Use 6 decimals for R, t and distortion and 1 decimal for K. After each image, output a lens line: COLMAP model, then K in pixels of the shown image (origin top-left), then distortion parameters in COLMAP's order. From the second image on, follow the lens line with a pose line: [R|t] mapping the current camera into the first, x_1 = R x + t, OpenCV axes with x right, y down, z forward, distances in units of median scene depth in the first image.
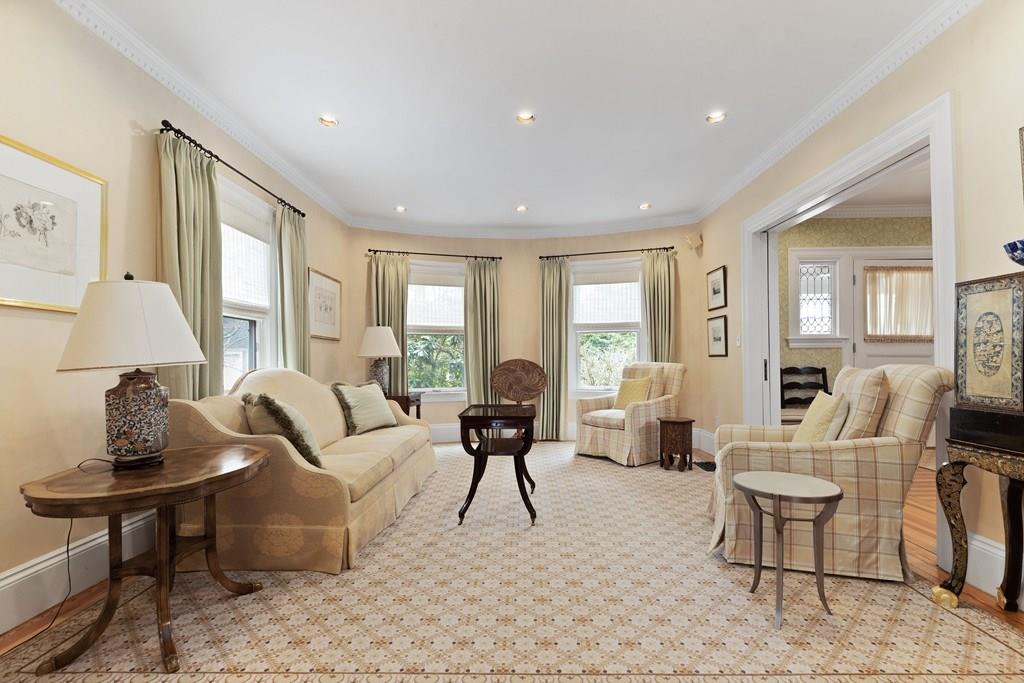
lens RADIAL K [[345.8, 0, 510.8], [0, 345.8, 360.2], [0, 0, 1]] dist [-0.000756, 0.000002]
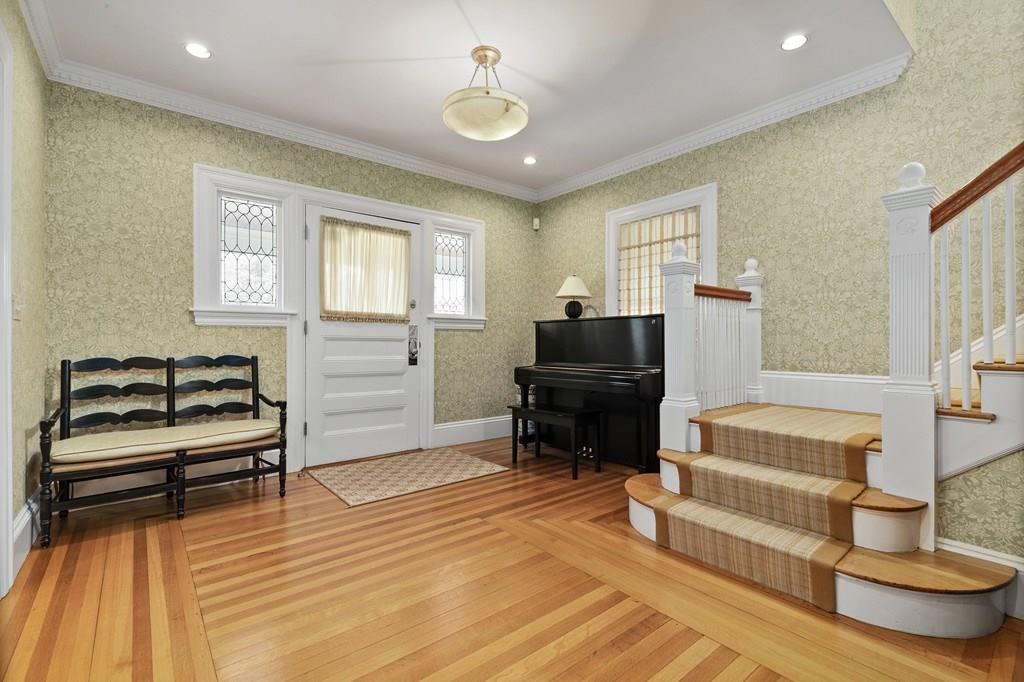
lens RADIAL K [[465.1, 0, 512.8], [0, 465.1, 340.0], [0, 0, 1]] dist [0.001116, 0.000007]
pose [[0.757029, 0.005620, 0.653357, 0.587252], [-0.002817, 0.999982, -0.005338, -0.005336], [-0.653375, 0.002201, 0.757031, -0.001054]]
